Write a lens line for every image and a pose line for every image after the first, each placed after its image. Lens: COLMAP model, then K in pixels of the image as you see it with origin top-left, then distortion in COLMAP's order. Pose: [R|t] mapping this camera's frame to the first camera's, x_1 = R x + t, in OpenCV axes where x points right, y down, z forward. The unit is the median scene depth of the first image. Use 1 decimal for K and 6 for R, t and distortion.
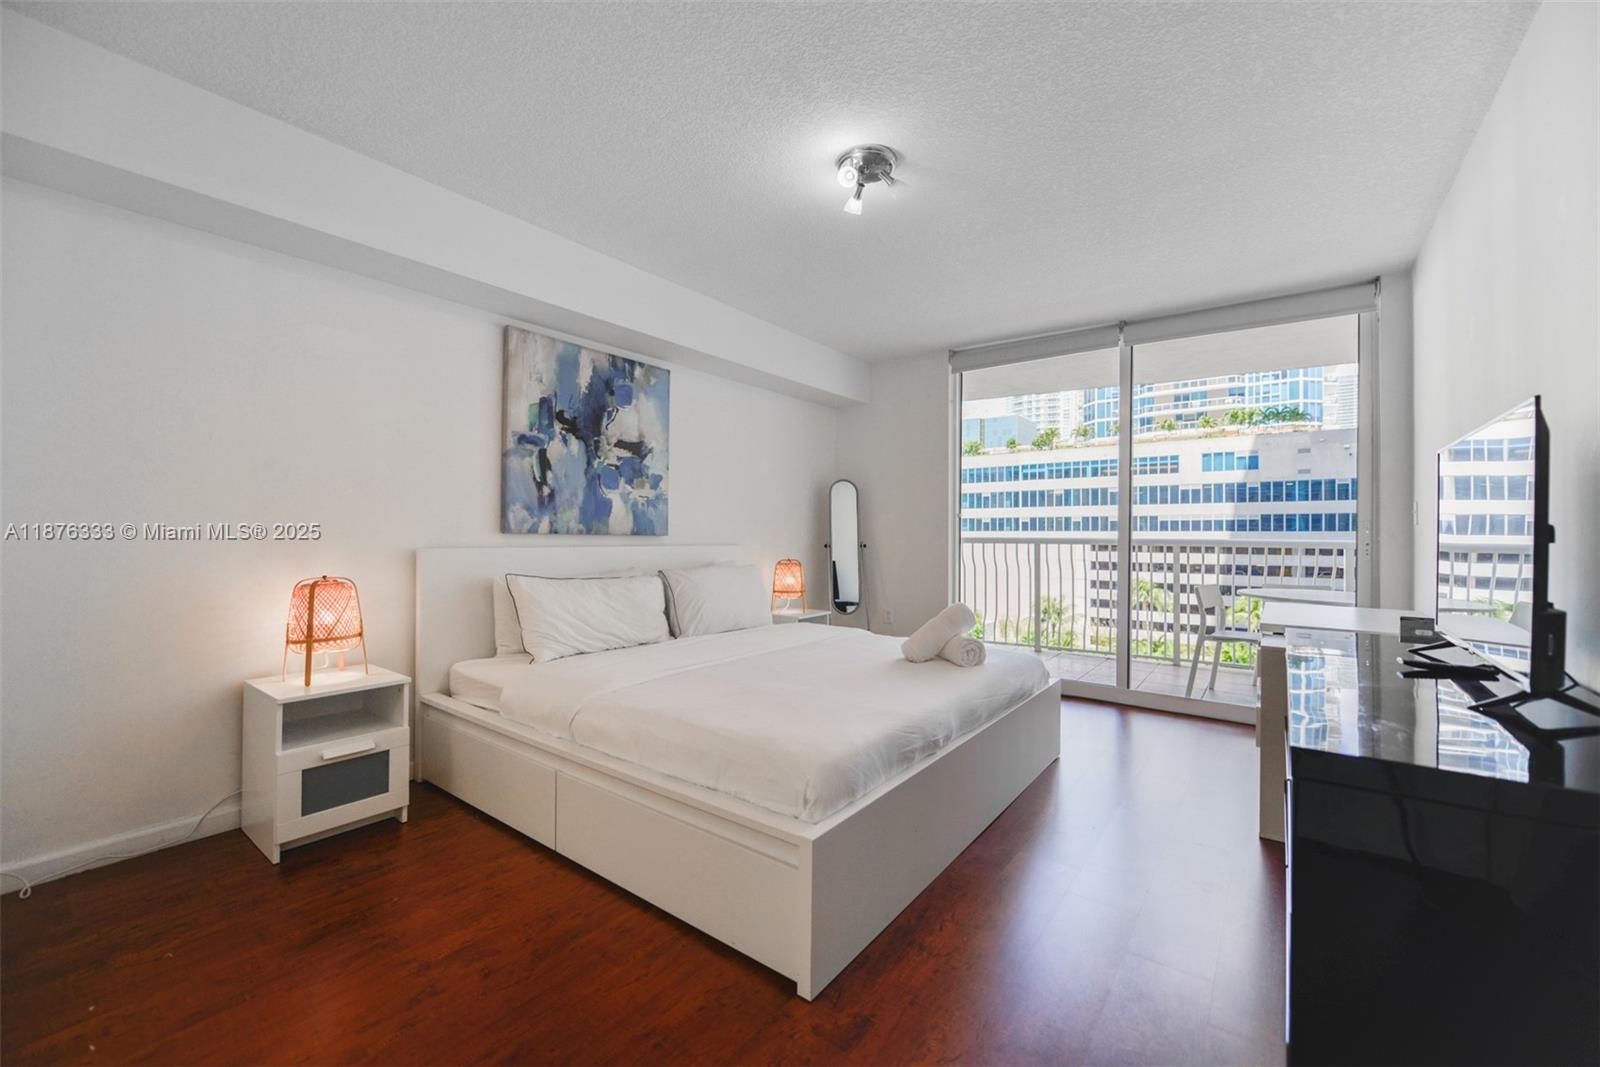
lens RADIAL K [[631.0, 0, 801.7], [0, 631.0, 529.4], [0, 0, 1]] dist [0.002700, -0.000297]
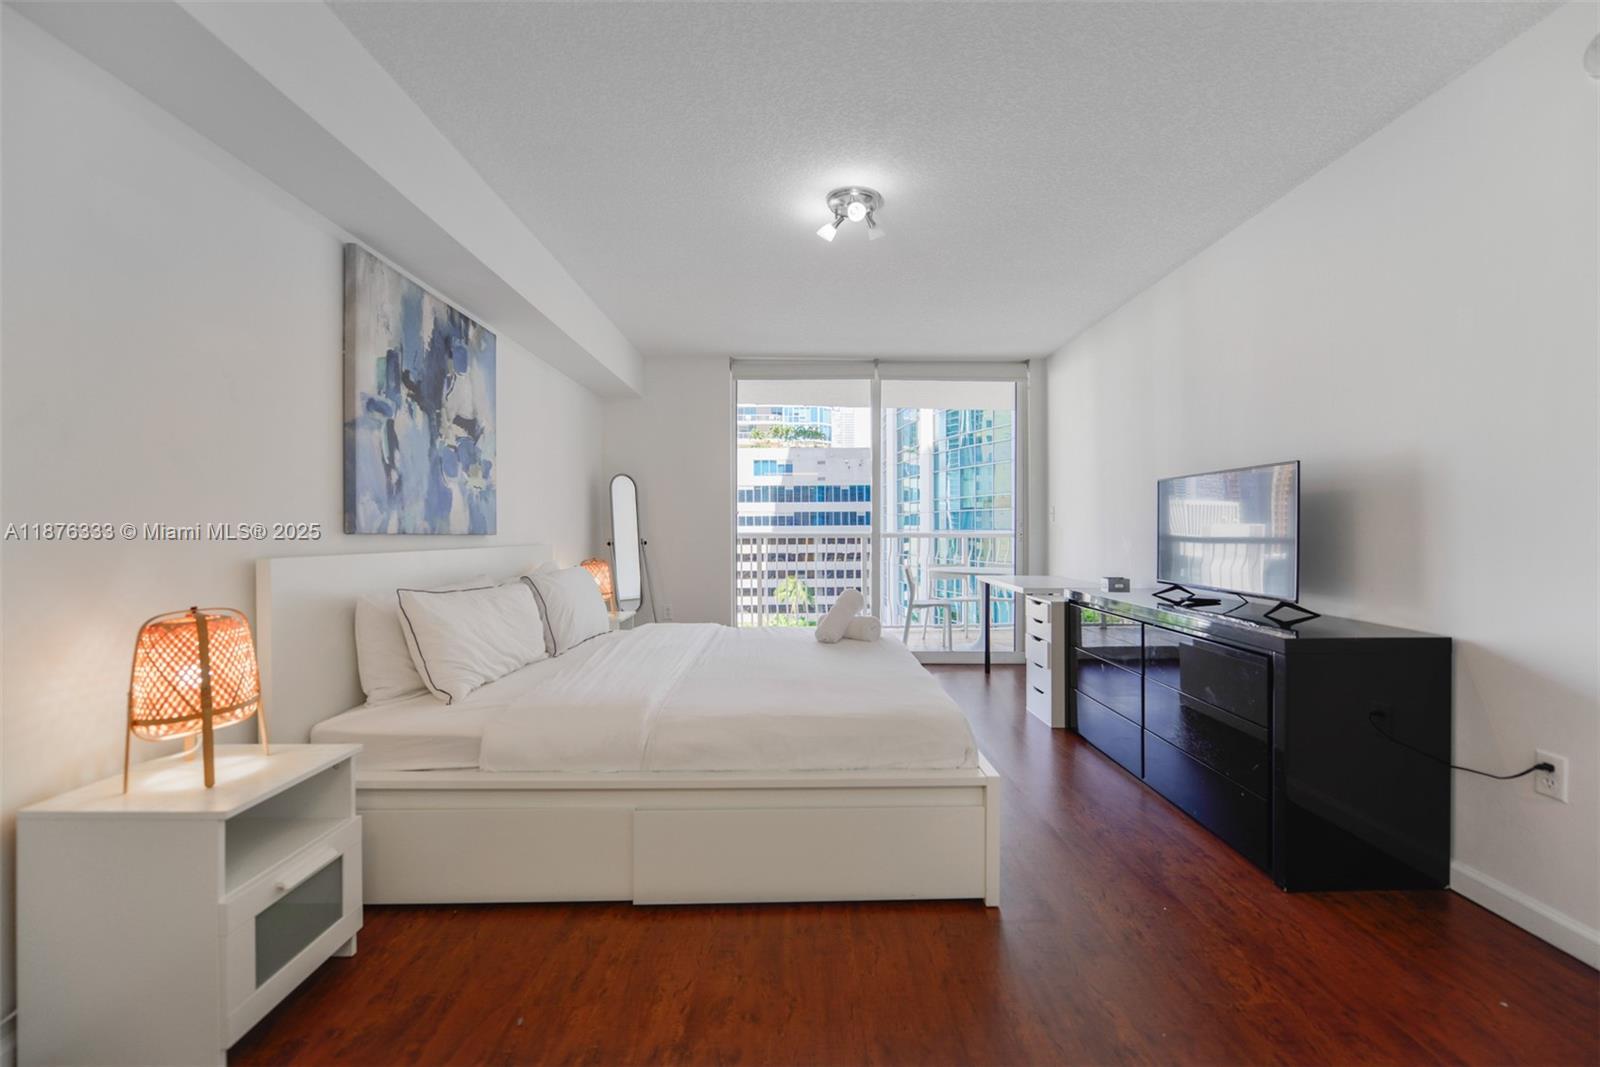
lens RADIAL K [[631.0, 0, 801.7], [0, 631.0, 529.4], [0, 0, 1]] dist [0.002700, -0.000297]
pose [[0.795434, -0.009289, 0.605969, -0.441052], [0.005081, 0.999950, 0.008658, -0.002503], [-0.606019, -0.003808, 0.795441, 0.106686]]
